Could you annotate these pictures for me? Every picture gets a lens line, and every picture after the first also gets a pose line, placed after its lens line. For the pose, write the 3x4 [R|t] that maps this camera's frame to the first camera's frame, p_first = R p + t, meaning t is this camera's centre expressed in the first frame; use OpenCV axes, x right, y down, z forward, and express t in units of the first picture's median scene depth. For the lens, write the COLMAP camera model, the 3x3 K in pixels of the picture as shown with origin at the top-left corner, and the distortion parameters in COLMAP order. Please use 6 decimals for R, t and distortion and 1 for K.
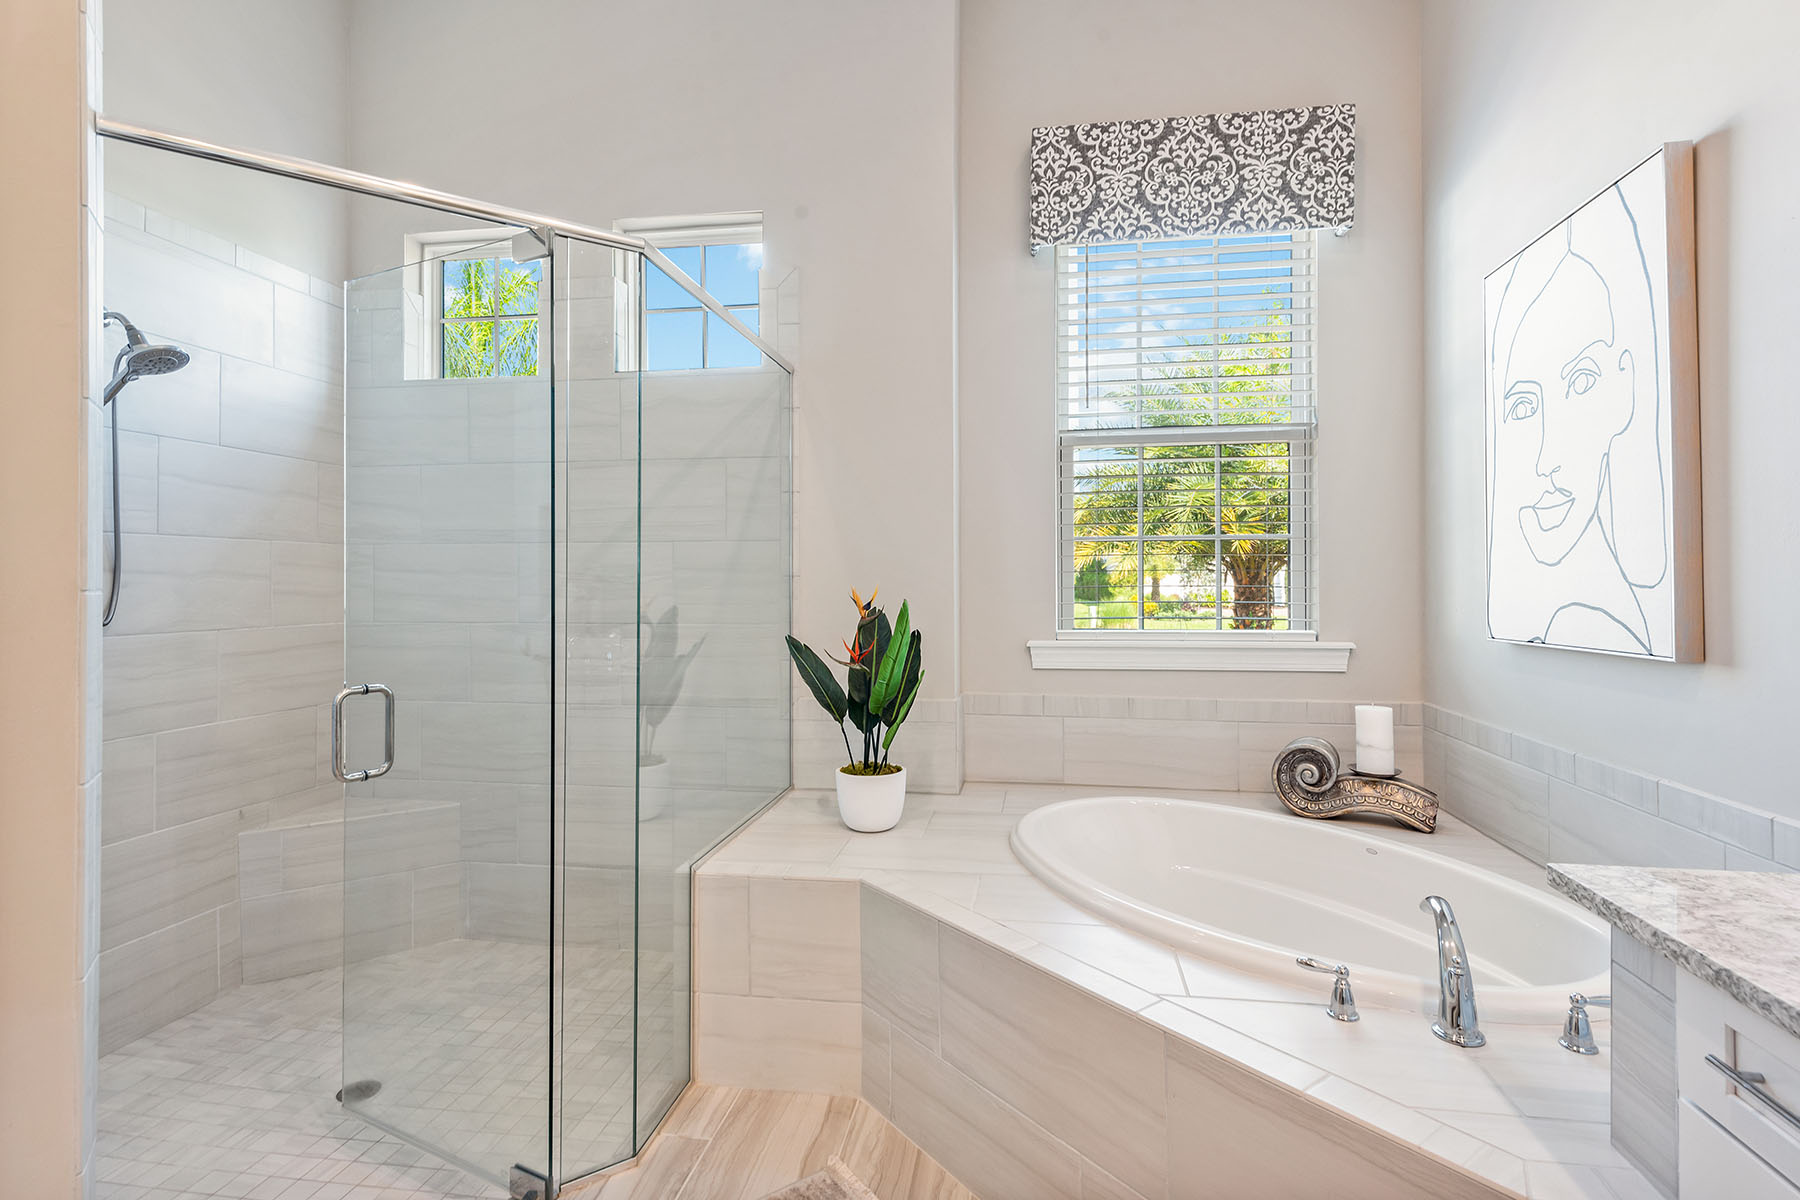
lens RADIAL K [[910.5, 0, 901.2], [0, 910.5, 587.1], [0, 0, 1]] dist [0.011125, -0.001021]
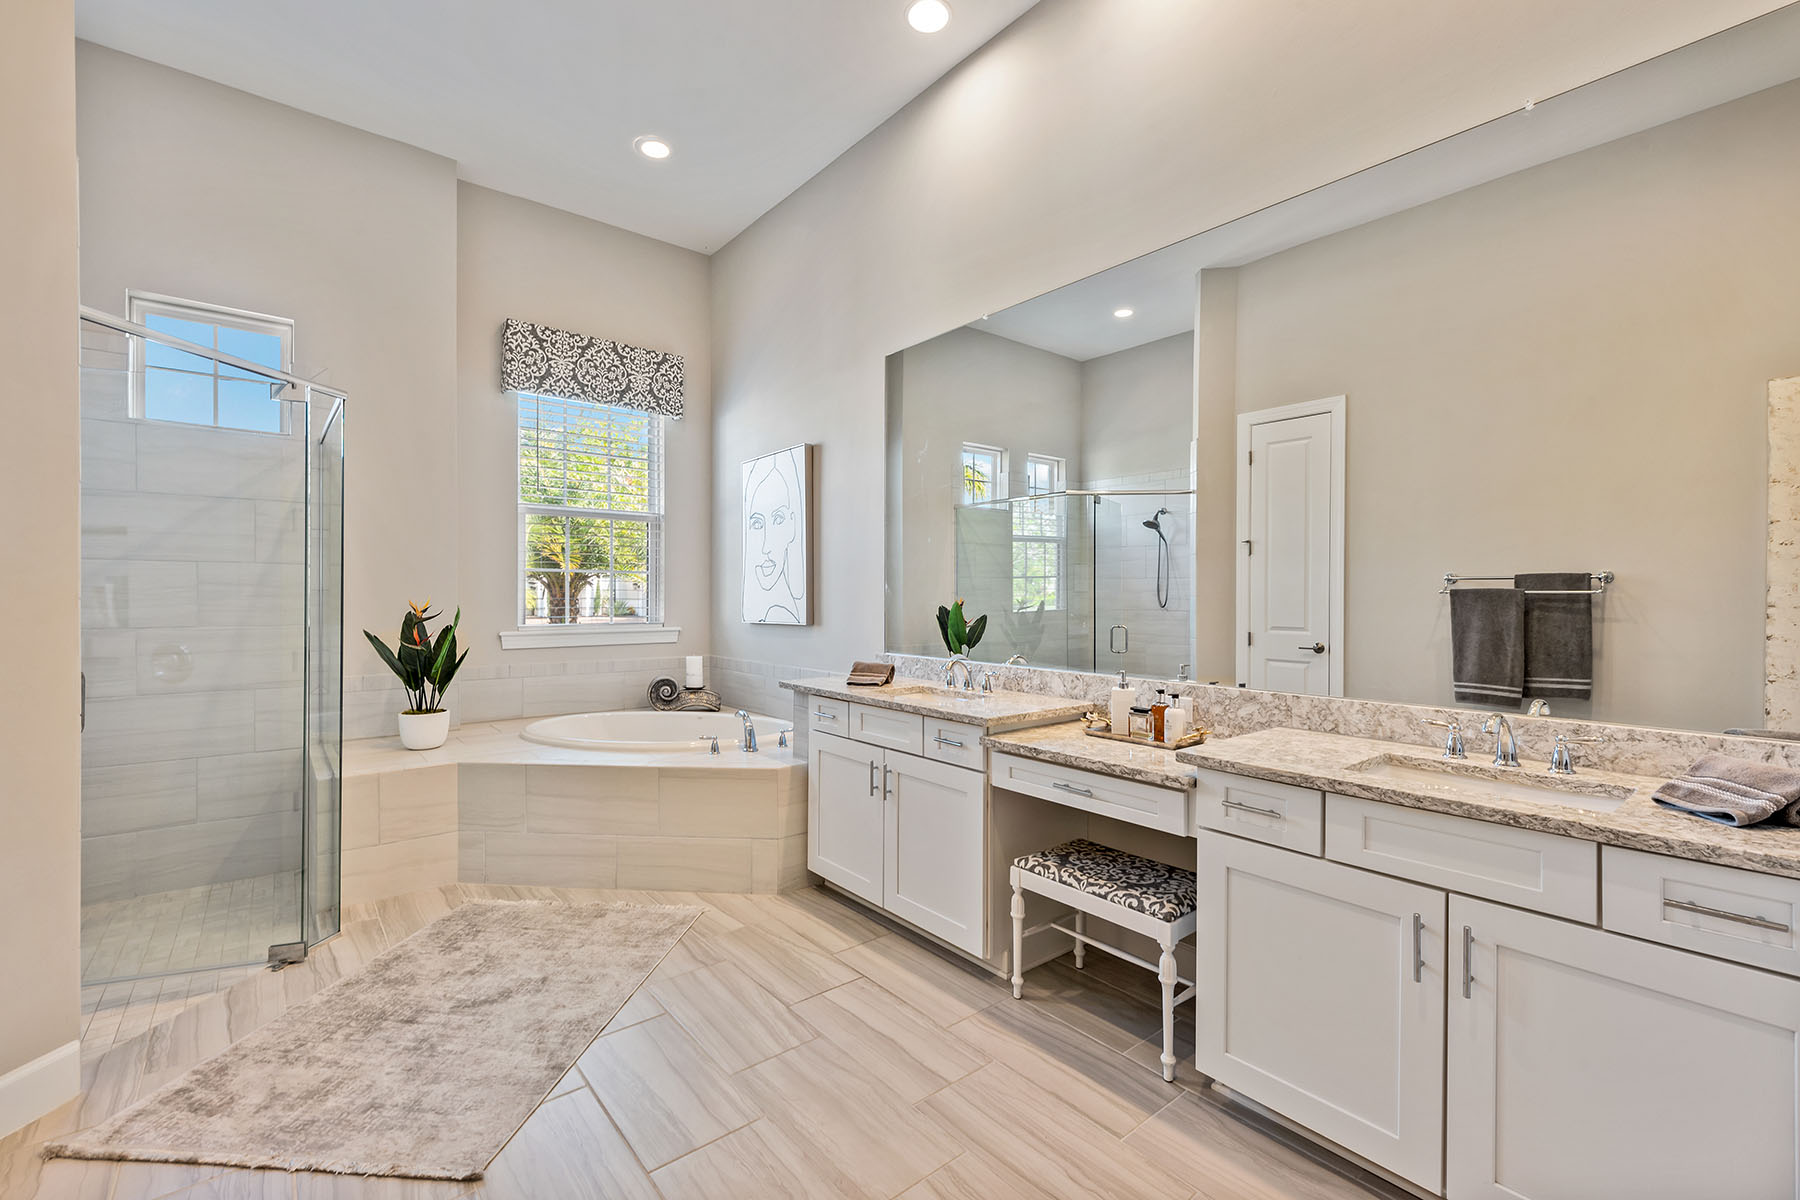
lens RADIAL K [[808.9, 0, 893.6], [0, 808.9, 585.8], [0, 0, 1]] dist [0.012579, -0.000855]
pose [[0.679809, 0.016769, 0.733198, -0.525220], [-0.005569, 0.999828, -0.017703, 0.000058], [-0.733368, 0.007952, 0.679785, -0.585053]]
